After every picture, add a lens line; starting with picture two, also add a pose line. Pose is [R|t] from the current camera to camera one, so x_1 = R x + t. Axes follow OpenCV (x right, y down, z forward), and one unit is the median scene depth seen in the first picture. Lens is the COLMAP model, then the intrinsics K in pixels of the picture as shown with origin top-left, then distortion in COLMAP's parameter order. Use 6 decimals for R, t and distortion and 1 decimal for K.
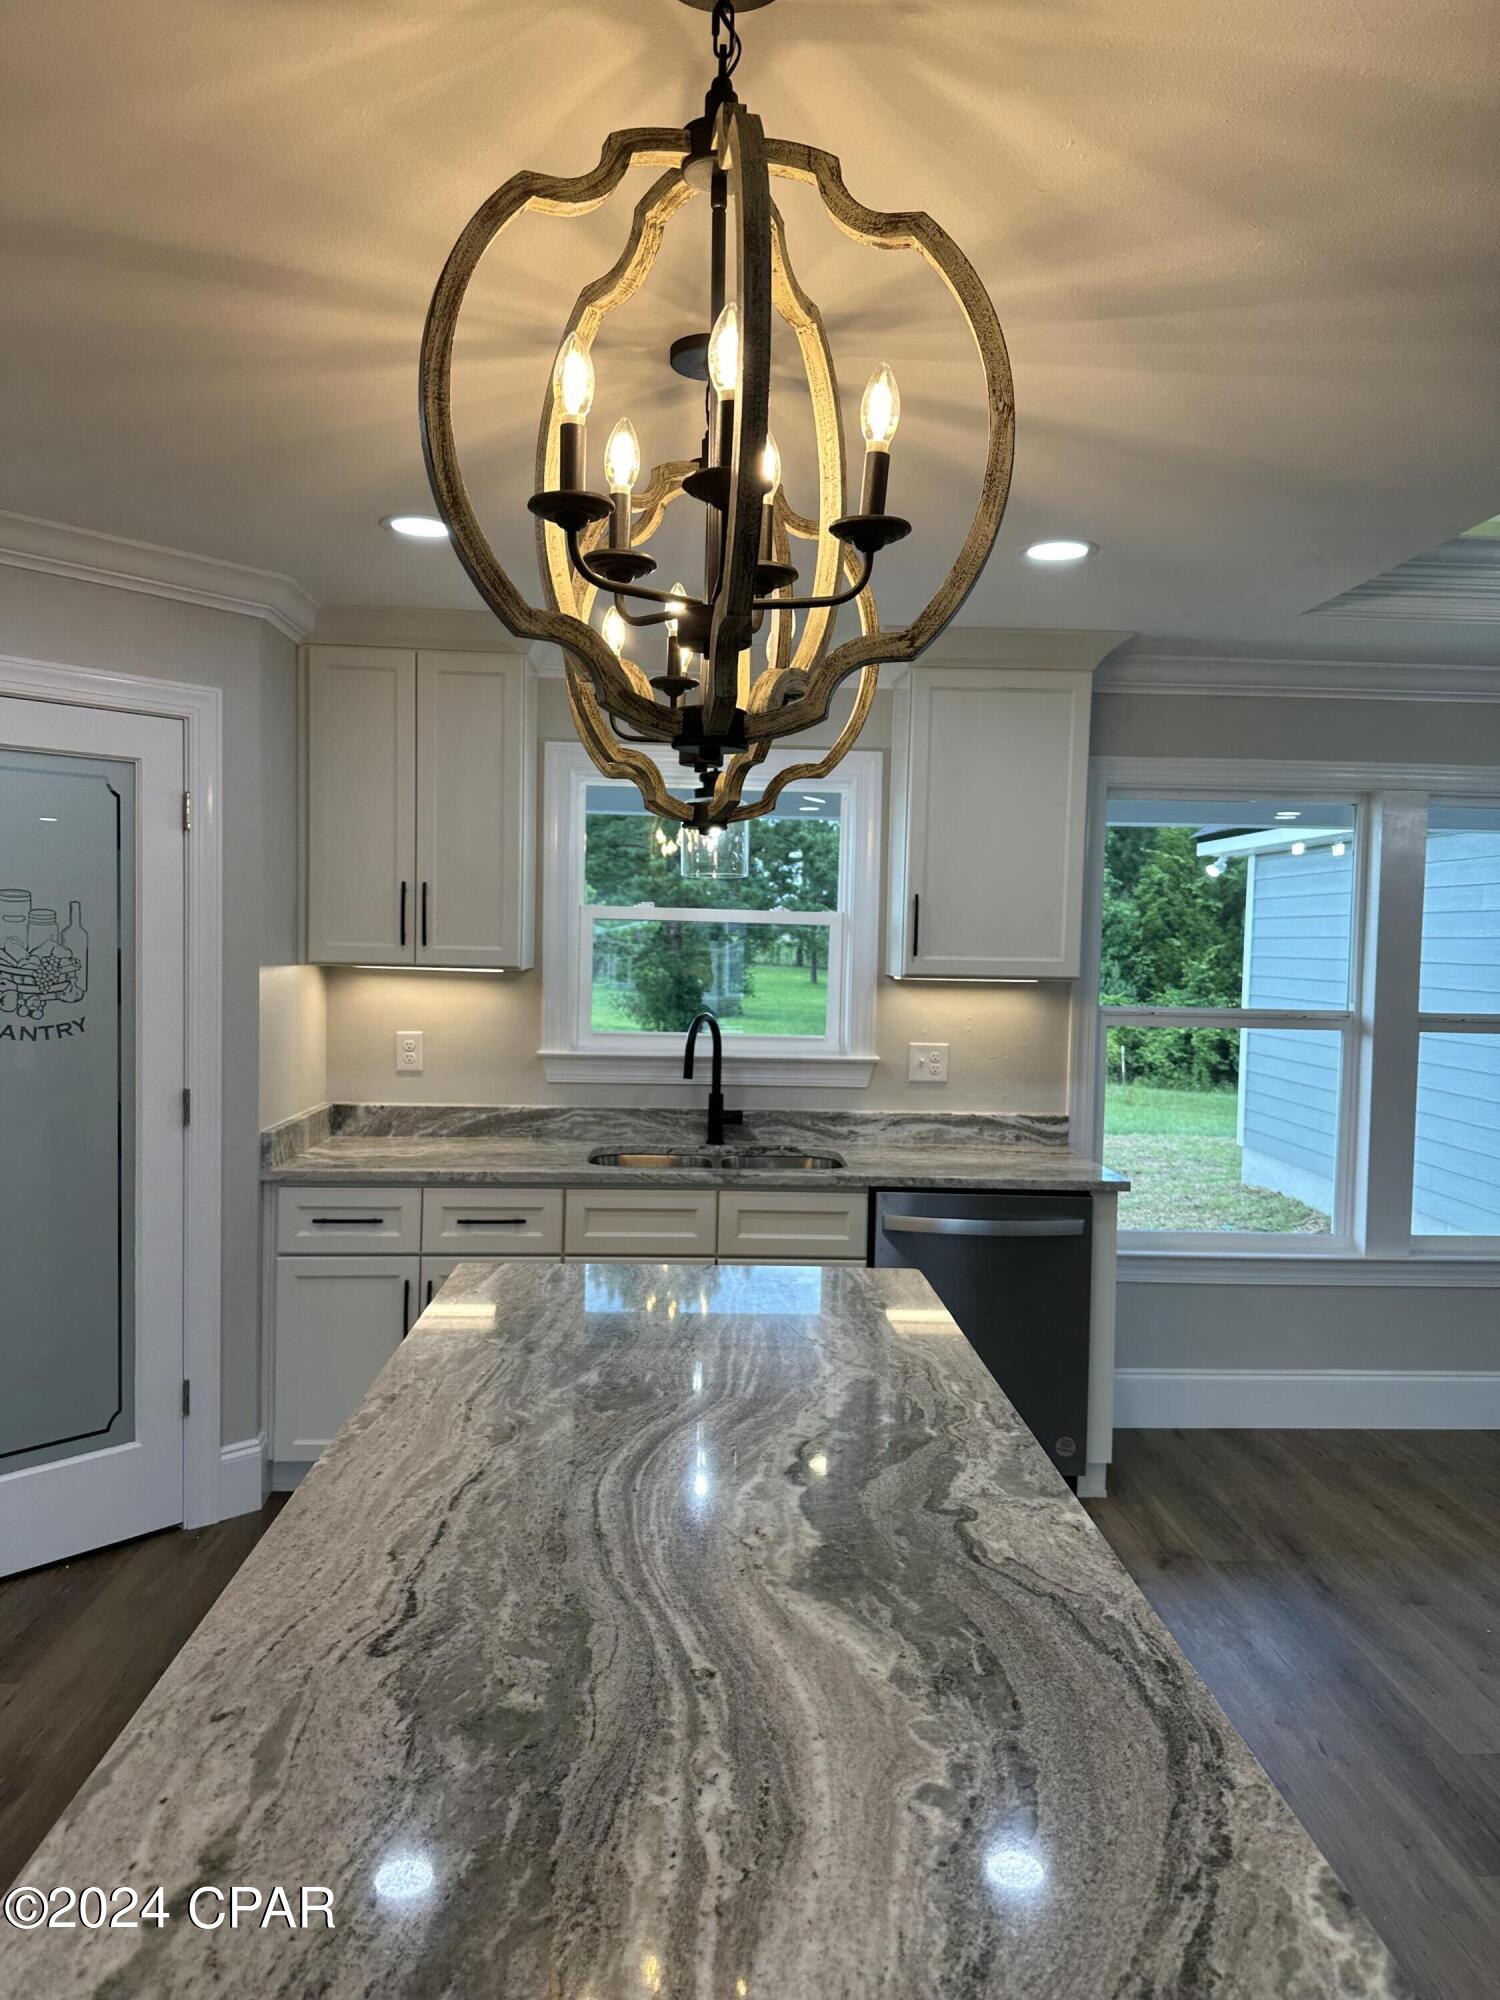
lens RADIAL K [[1378.8, 0, 747.8], [0, 1378.8, 1001.8], [0, 0, 1]] dist [0.050918, -0.050683]
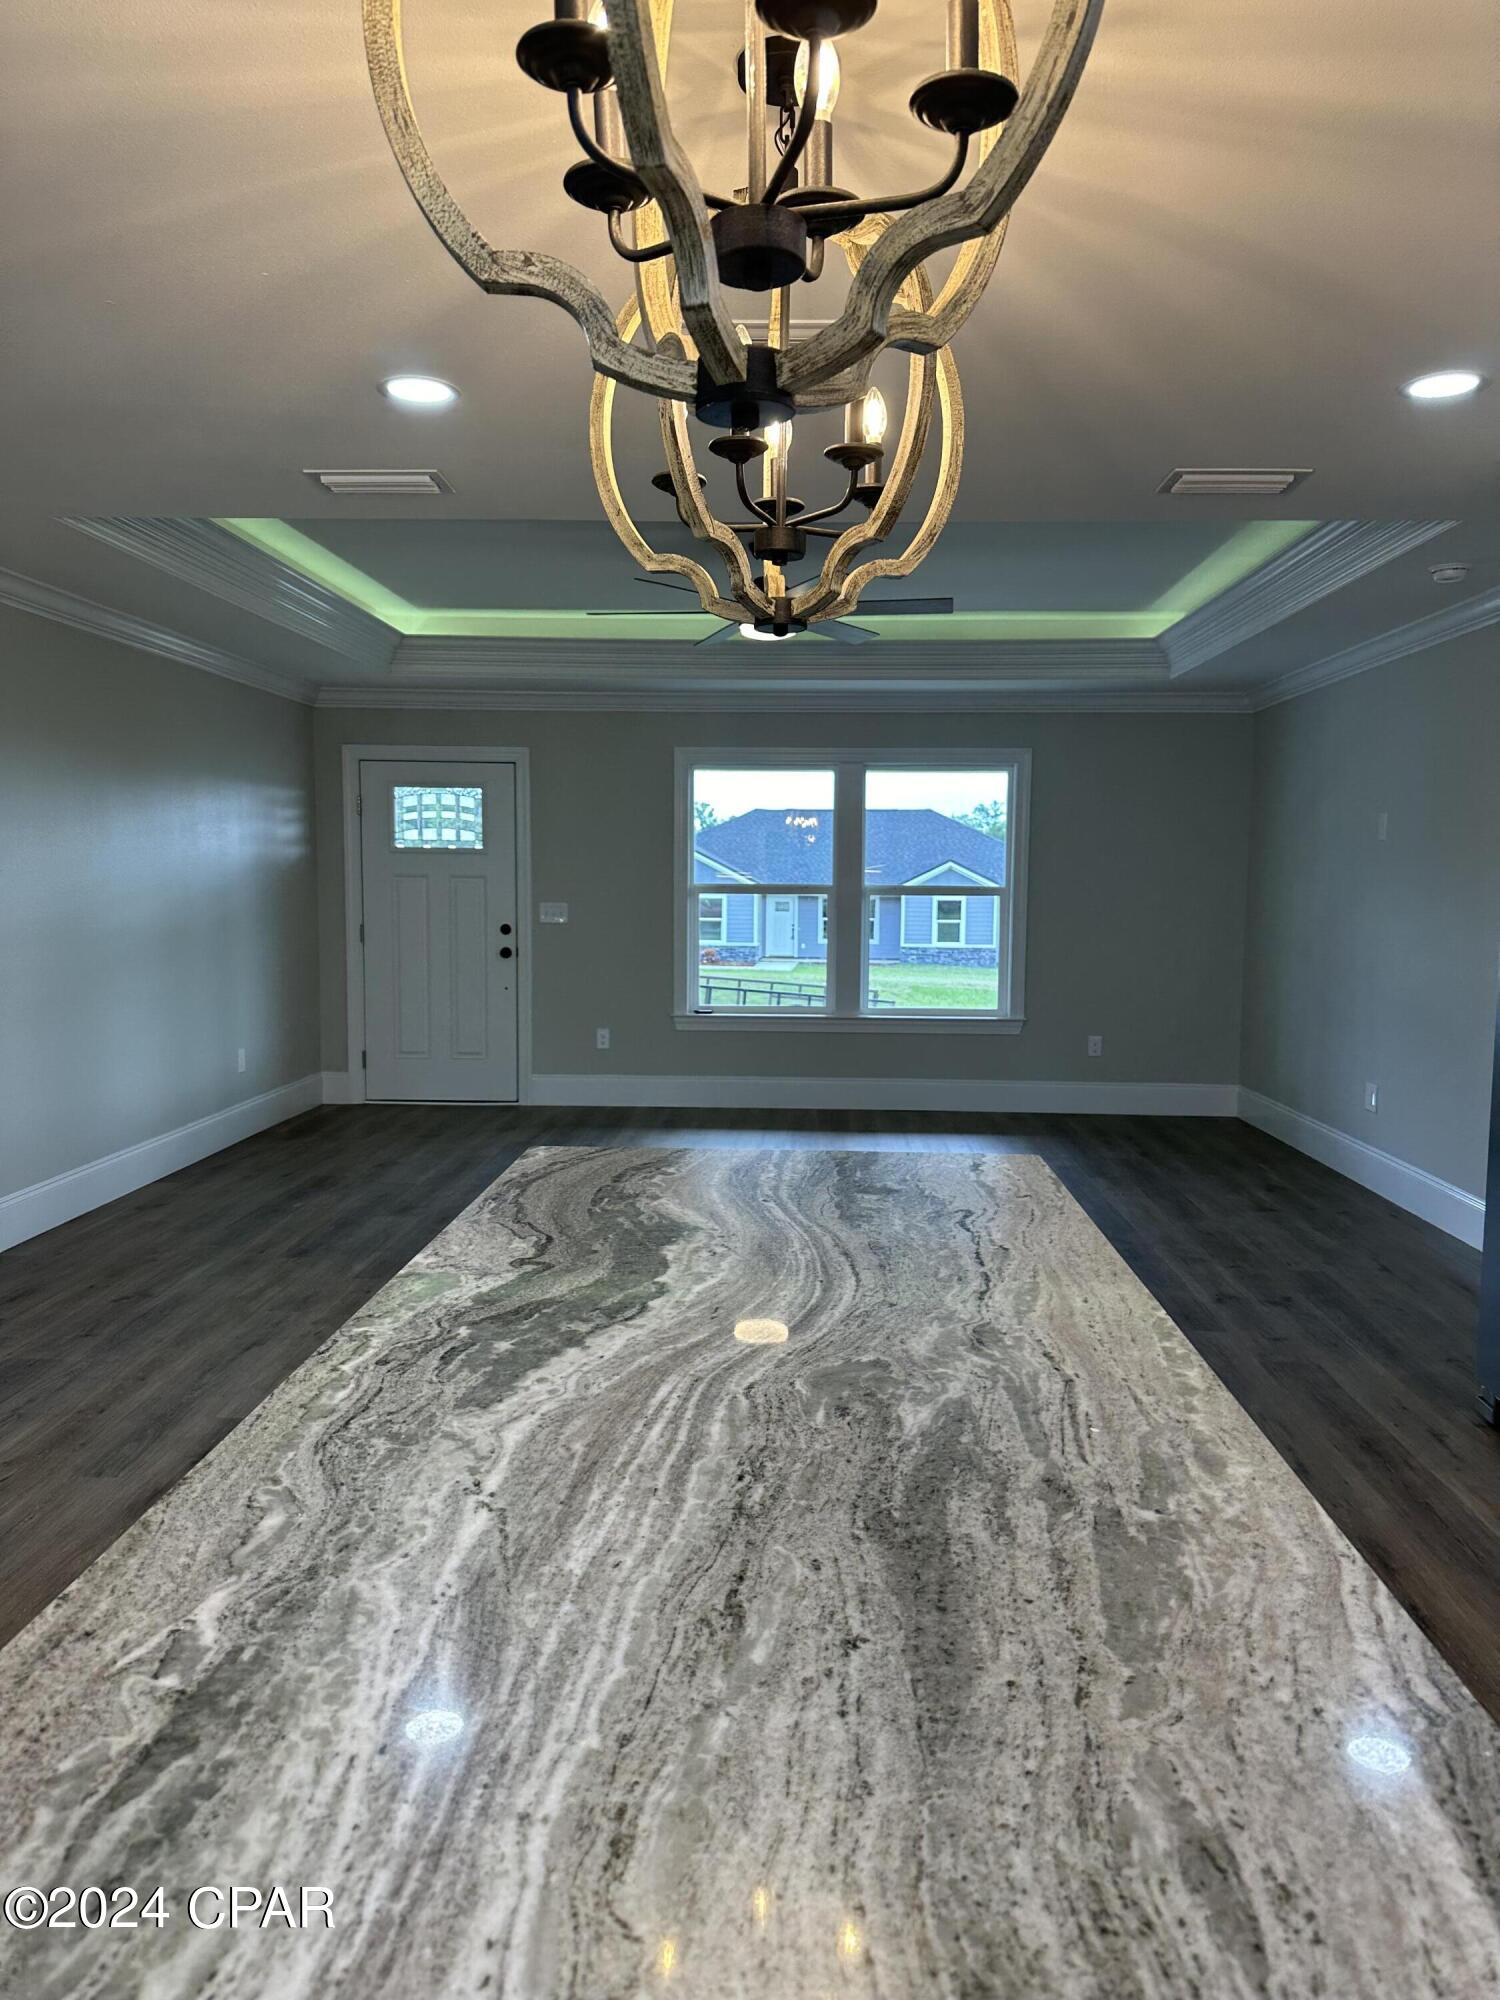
lens RADIAL K [[1378.8, 0, 759.3], [0, 1378.8, 1021.1], [0, 0, 1]] dist [0.050918, -0.050683]
pose [[-0.996186, -0.042326, 0.076306, -0.088027], [-0.030436, 0.988104, 0.150743, 0.004528], [-0.081778, 0.147846, -0.985624, 1.655319]]
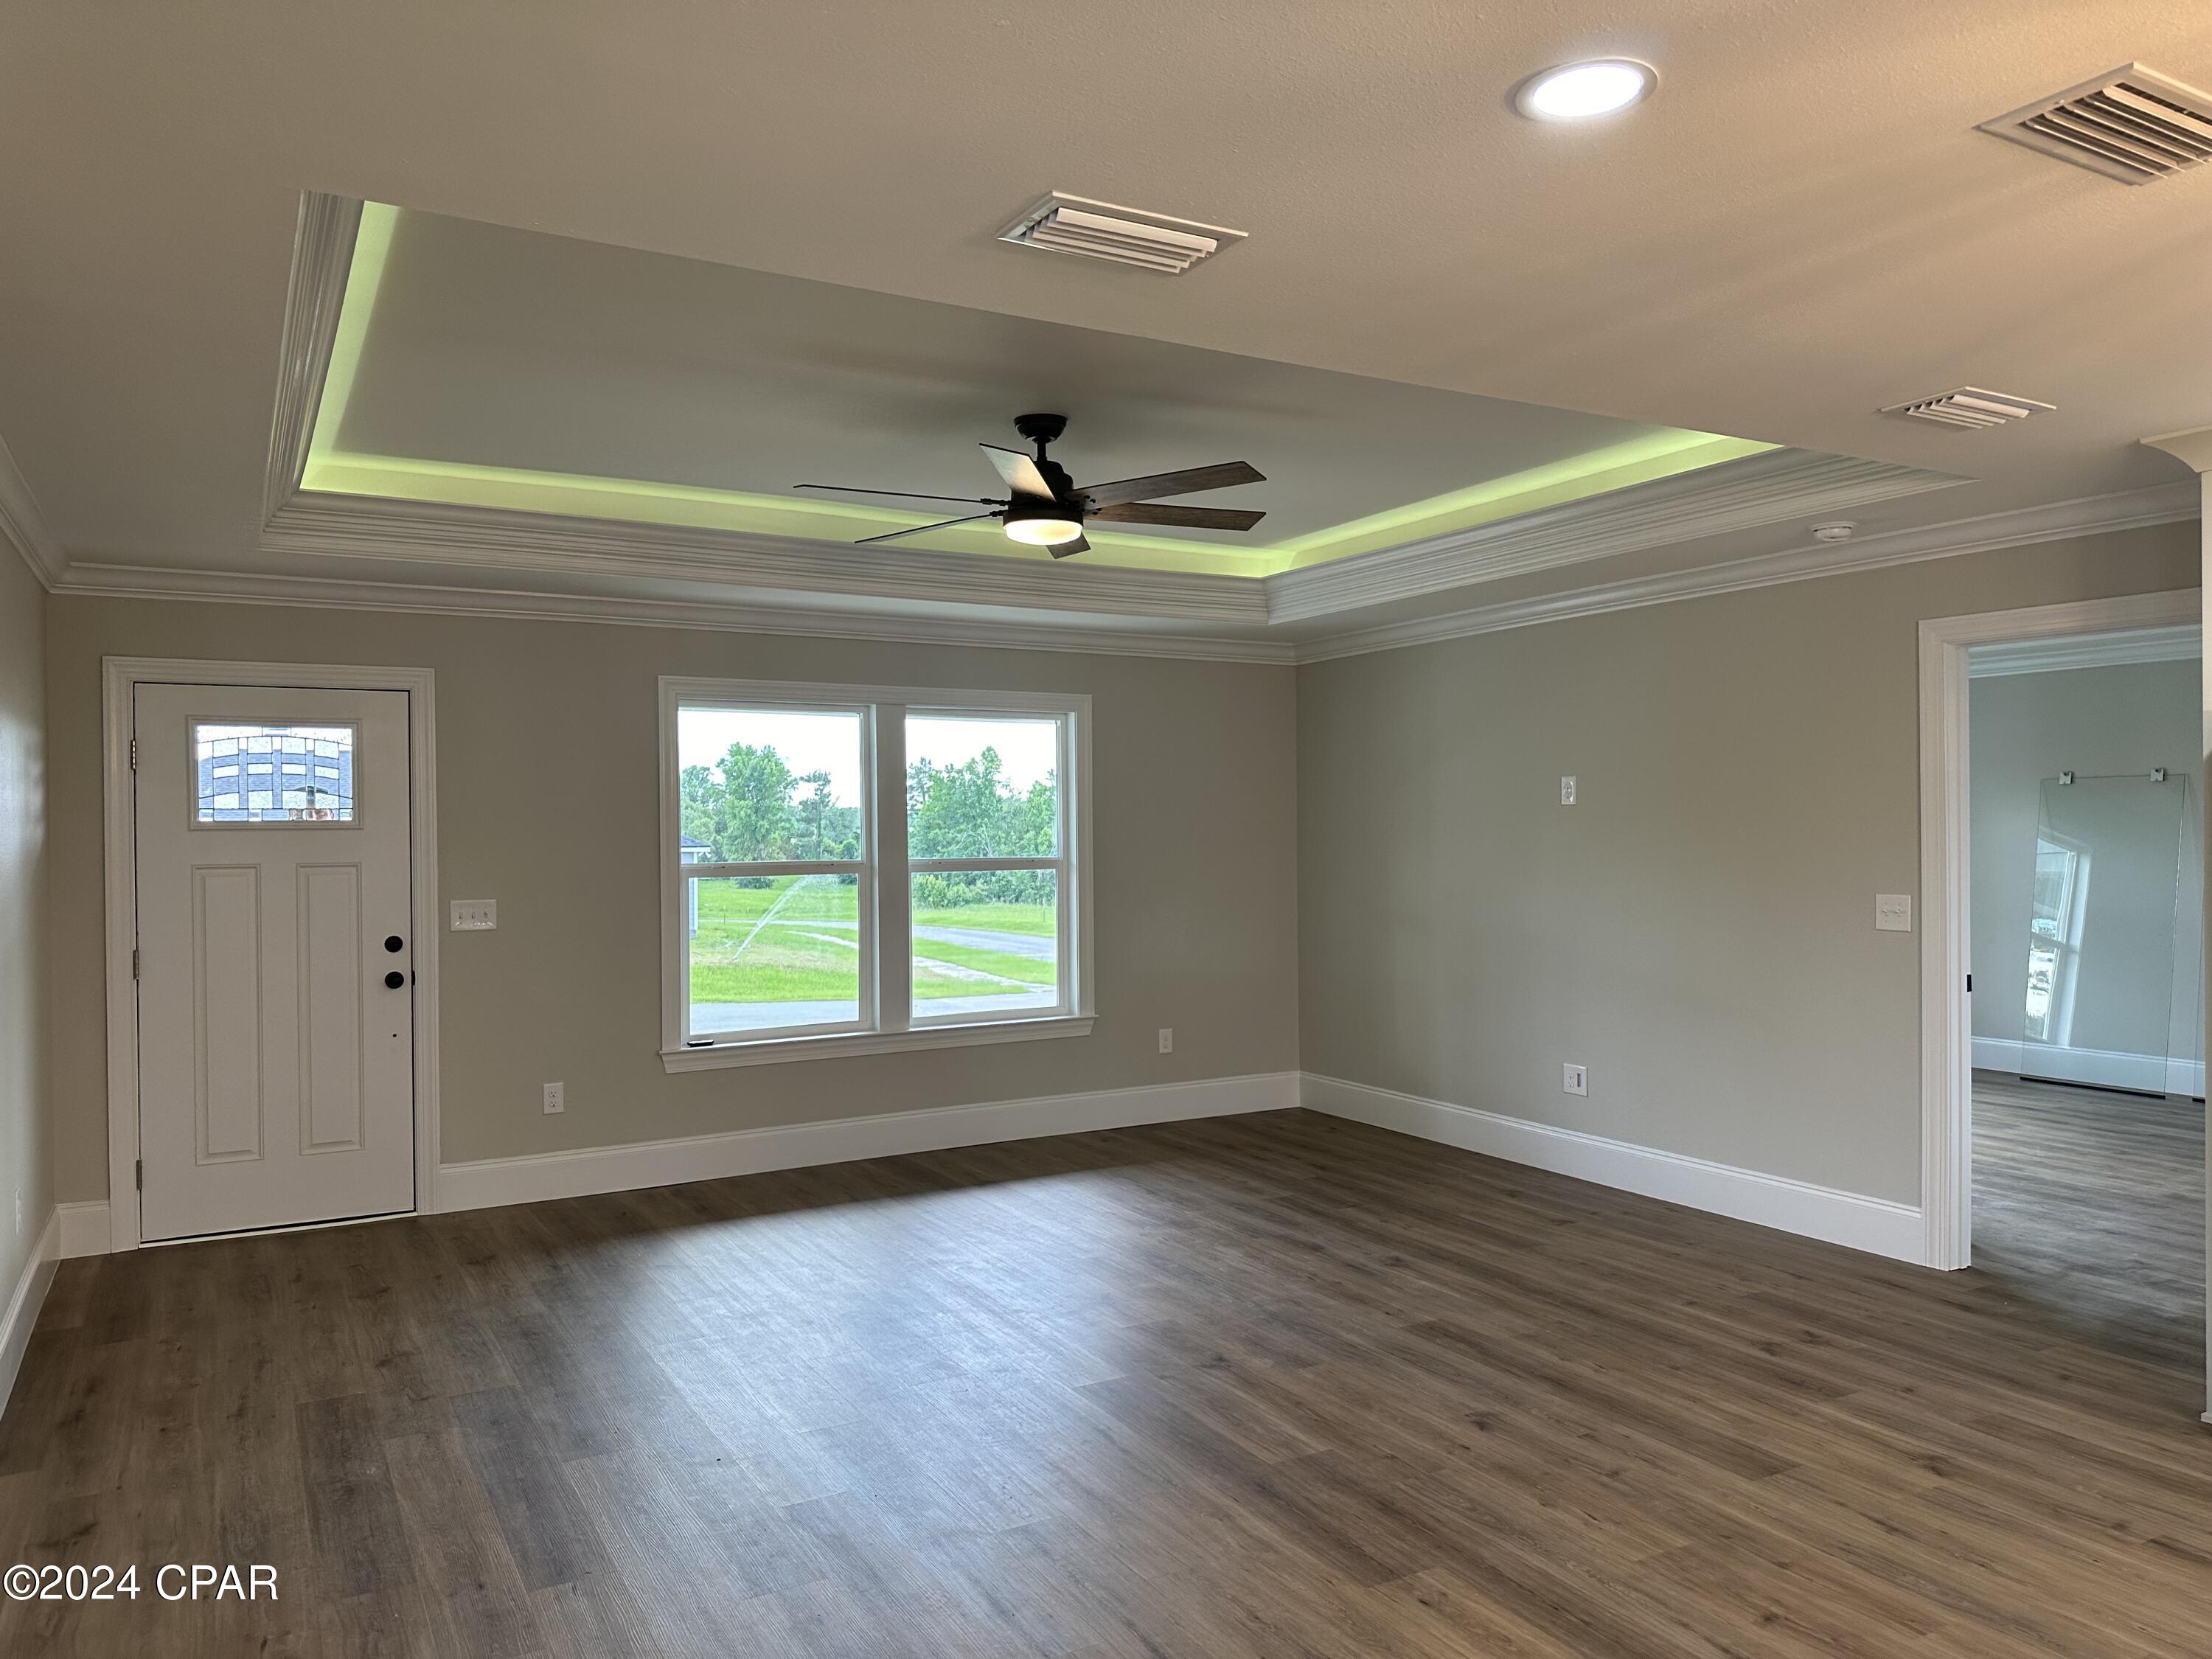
lens RADIAL K [[1525.0, 0, 1095.9], [0, 1525.0, 845.1], [0, 0, 1]] dist [0.050918, -0.050683]
pose [[-0.893406, -0.011774, -0.449097, 0.227440], [-0.033416, 0.998629, 0.040294, 0.008762], [0.448007, 0.051006, -0.892574, 1.450794]]
